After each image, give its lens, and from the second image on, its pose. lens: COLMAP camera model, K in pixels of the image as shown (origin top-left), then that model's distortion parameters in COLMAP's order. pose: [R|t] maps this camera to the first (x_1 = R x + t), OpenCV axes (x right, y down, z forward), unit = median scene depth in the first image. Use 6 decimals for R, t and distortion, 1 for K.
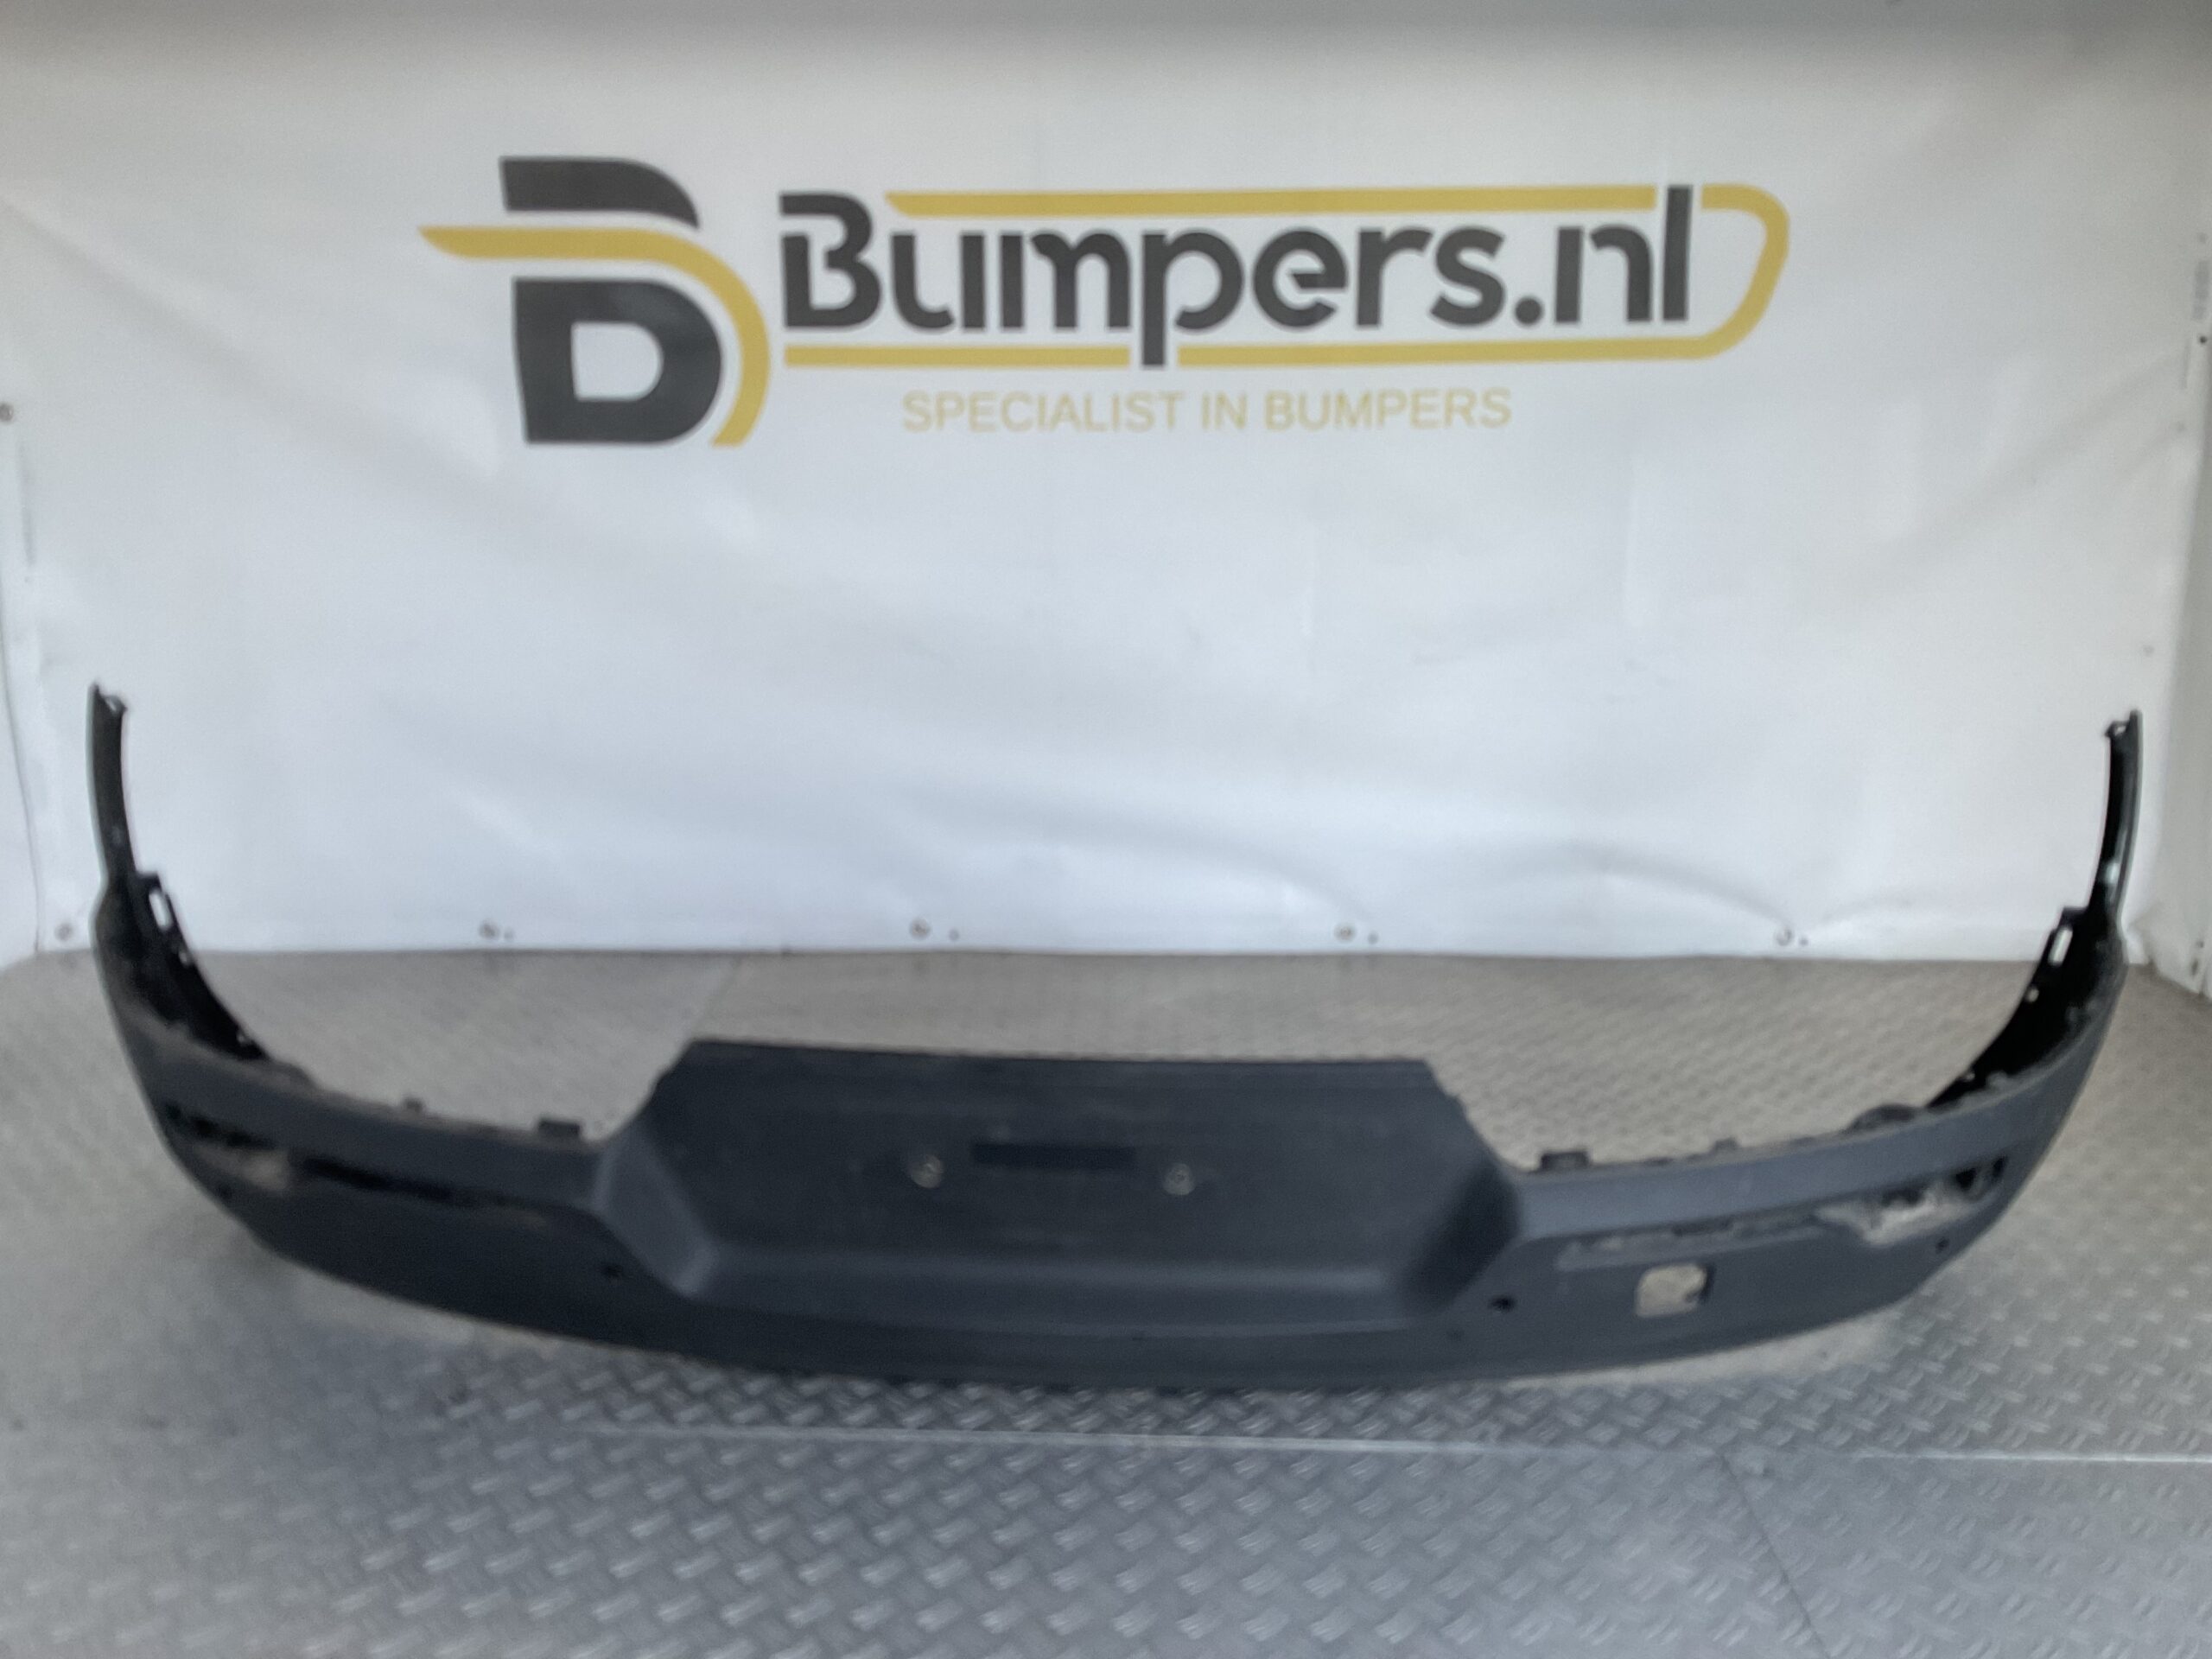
lens RADIAL K [[1800.3, 0, 1106.0], [0, 1800.3, 829.5], [0, 0, 1]] dist [0.137142, -0.221825]
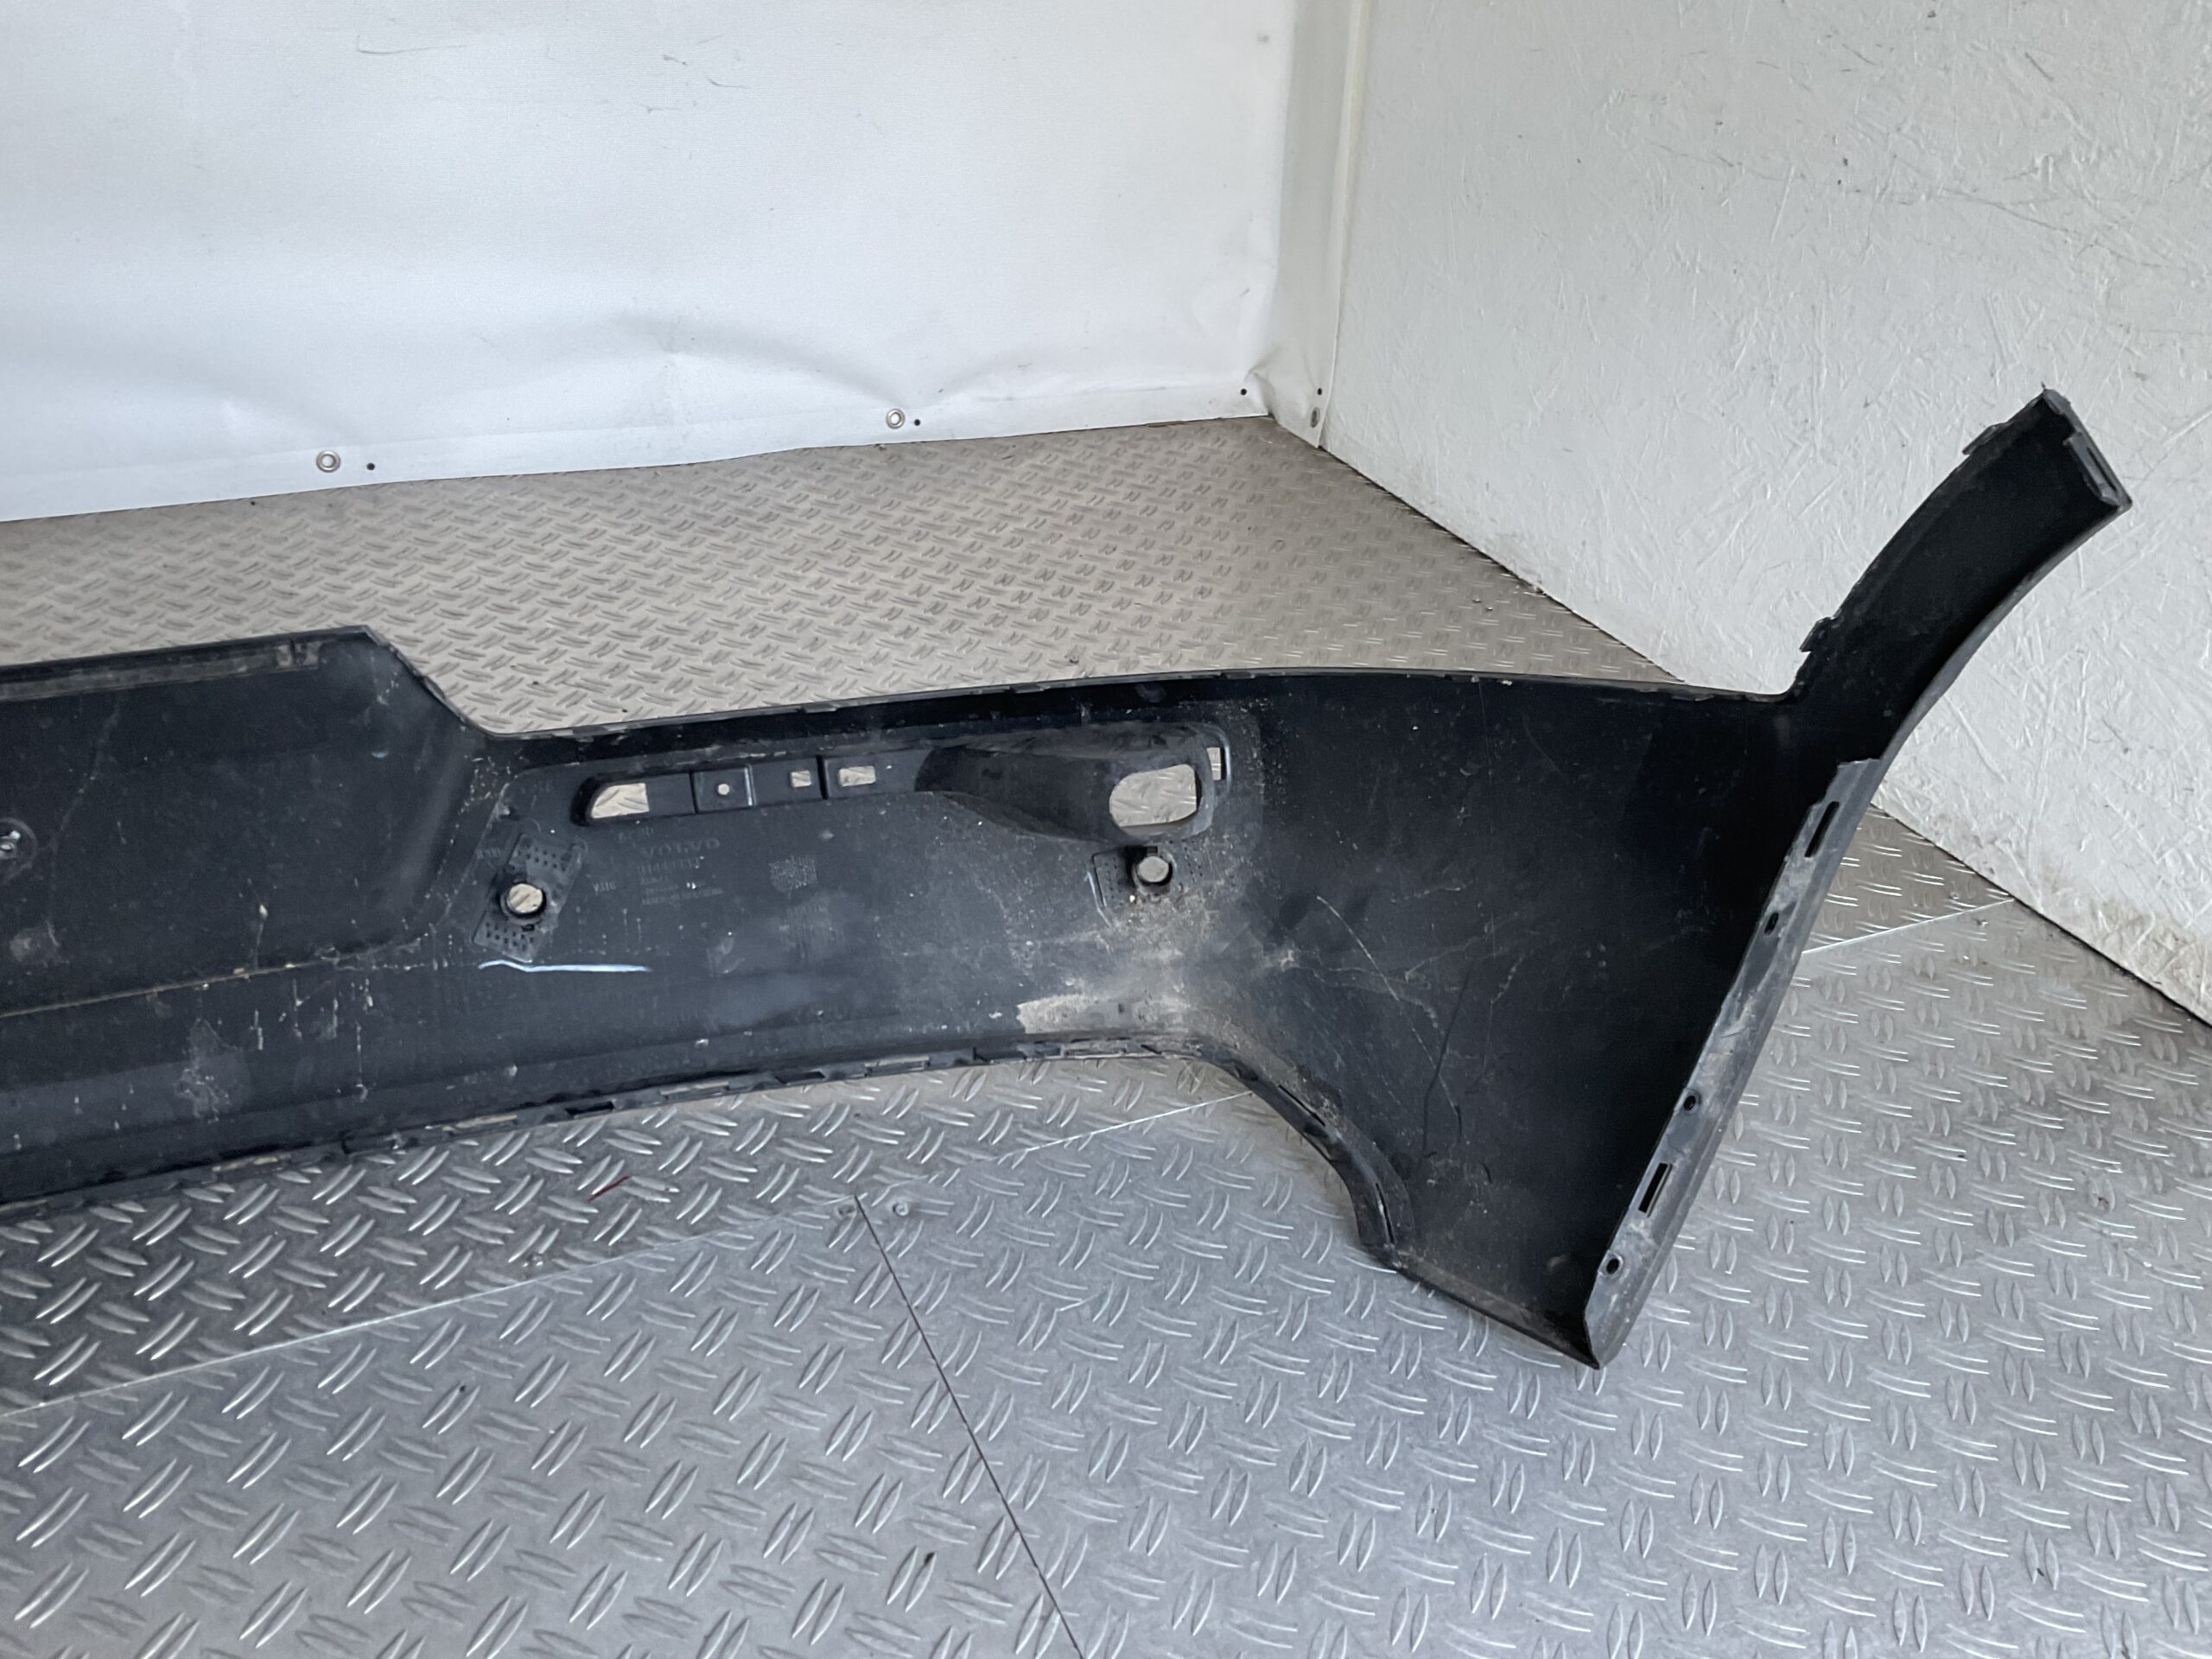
lens RADIAL K [[1800.3, 0, 1106.0], [0, 1800.3, 829.5], [0, 0, 1]] dist [0.137142, -0.221825]
pose [[0.893519, -0.178596, 0.411981, 0.100796], [0.047009, 0.949662, 0.309728, -0.017189], [-0.446559, -0.257381, 0.856937, 0.244537]]
